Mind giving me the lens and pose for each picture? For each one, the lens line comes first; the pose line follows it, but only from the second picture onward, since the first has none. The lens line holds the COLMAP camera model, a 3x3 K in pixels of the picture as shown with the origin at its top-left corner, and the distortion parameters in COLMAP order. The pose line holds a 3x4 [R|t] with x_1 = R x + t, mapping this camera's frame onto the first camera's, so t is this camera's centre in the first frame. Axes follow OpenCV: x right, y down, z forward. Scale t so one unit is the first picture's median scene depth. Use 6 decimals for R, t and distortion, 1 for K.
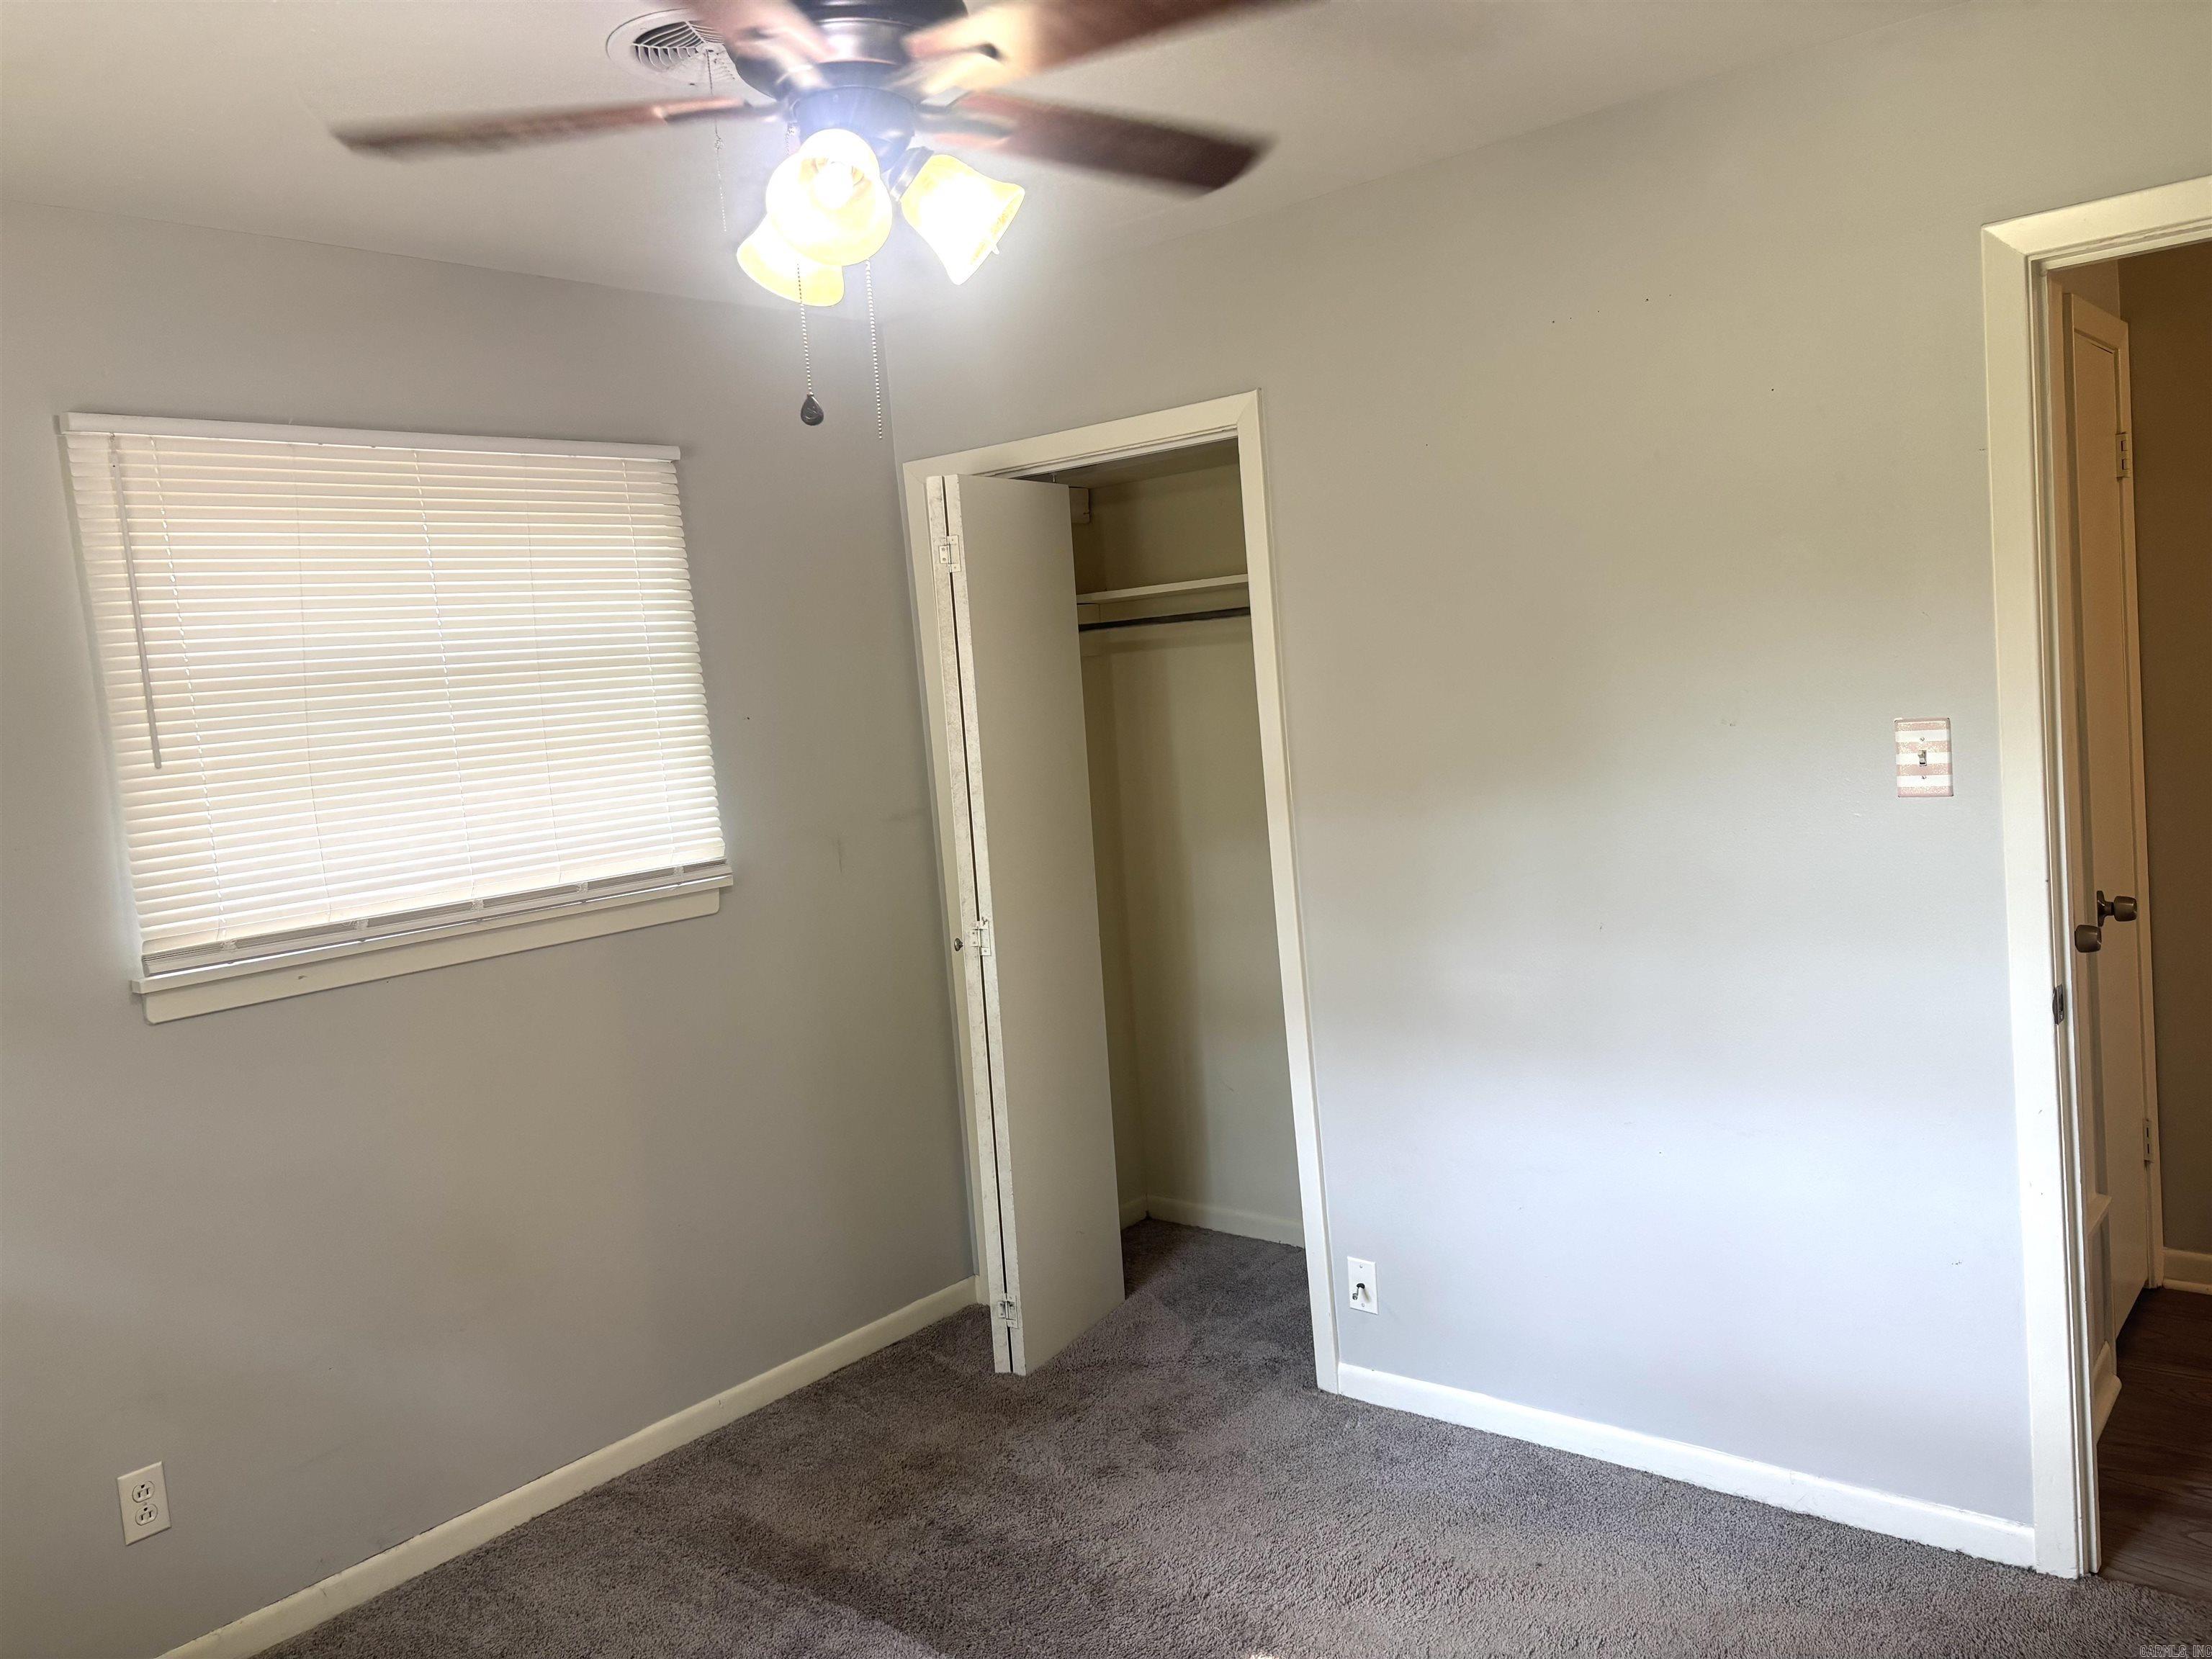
lens RADIAL K [[1663.8, 0, 1105.5], [0, 1663.8, 831.7], [0, 0, 1]] dist [0.043084, -0.047203]
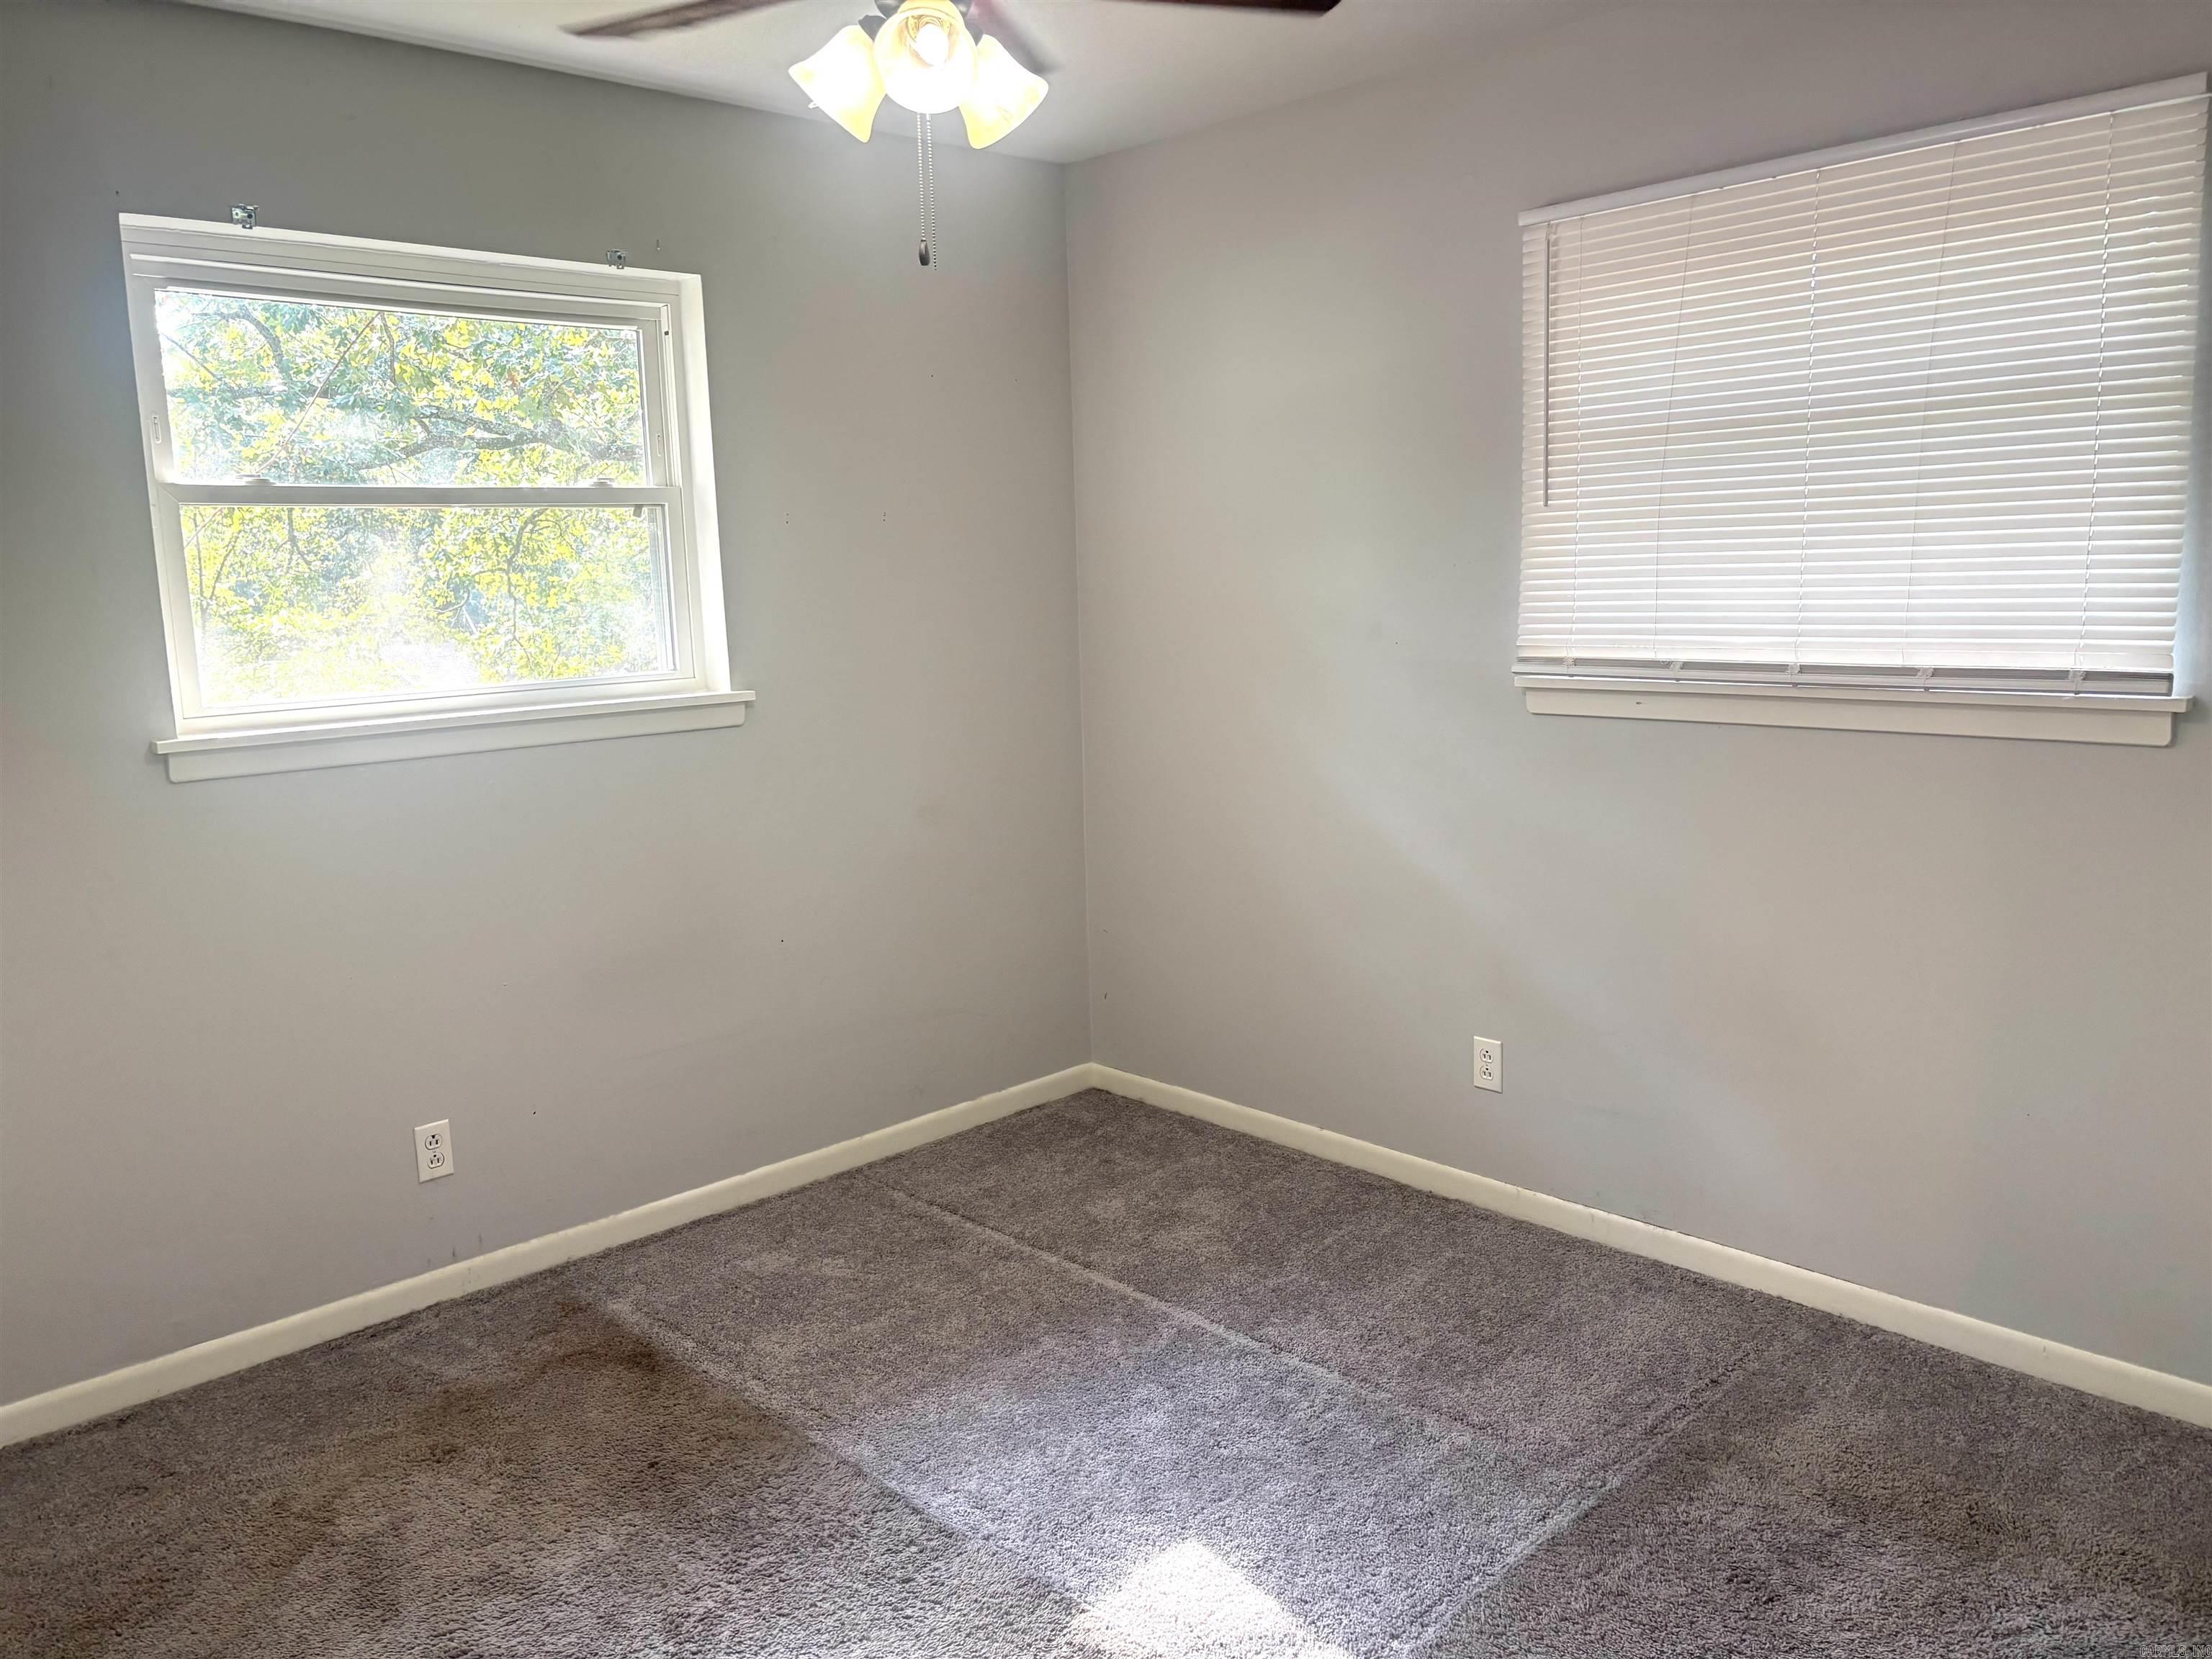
lens RADIAL K [[1663.8, 0, 1104.2], [0, 1663.8, 837.2], [0, 0, 1]] dist [0.043084, -0.047203]
pose [[-0.114345, 0.253376, -0.960586, 0.631959], [-0.049476, 0.964276, 0.260239, -0.095645], [0.992208, 0.077283, -0.097724, 0.739625]]
